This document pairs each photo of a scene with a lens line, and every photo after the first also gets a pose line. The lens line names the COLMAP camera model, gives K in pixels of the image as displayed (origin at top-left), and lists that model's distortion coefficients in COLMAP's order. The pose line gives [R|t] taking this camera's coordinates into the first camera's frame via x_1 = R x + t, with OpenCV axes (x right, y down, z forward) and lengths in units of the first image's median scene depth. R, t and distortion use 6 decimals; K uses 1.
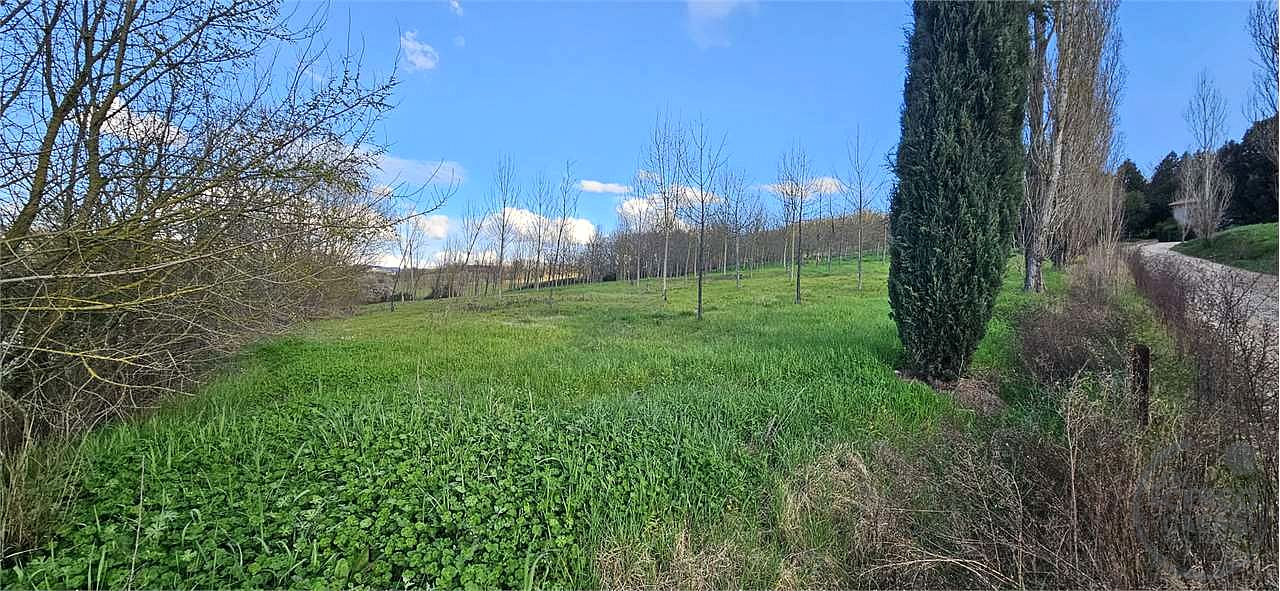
lens RADIAL K [[531.3, 0, 641.4], [0, 531.3, 308.5], [0, 0, 1]] dist [-0.000267, -0.000408]
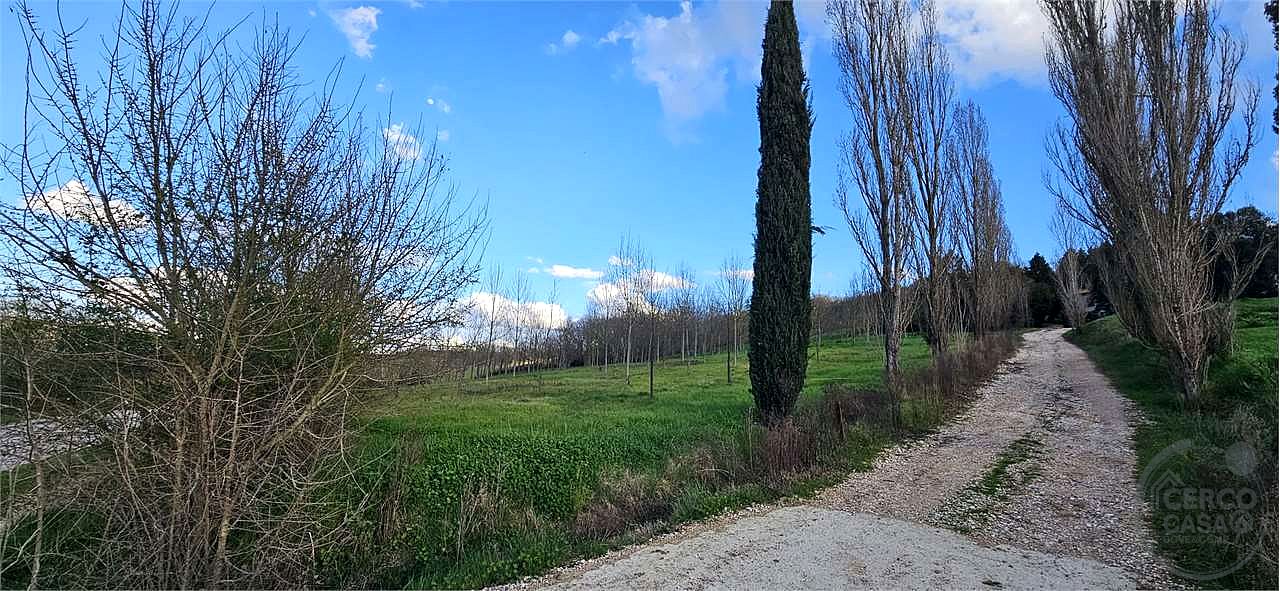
lens RADIAL K [[531.3, 0, 641.4], [0, 531.3, 308.5], [0, 0, 1]] dist [-0.000267, -0.000408]
pose [[0.998036, -0.003835, 0.062520, -0.004064], [0.013585, 0.987620, -0.156276, 0.007143], [-0.061147, 0.156819, 0.985733, -0.379484]]
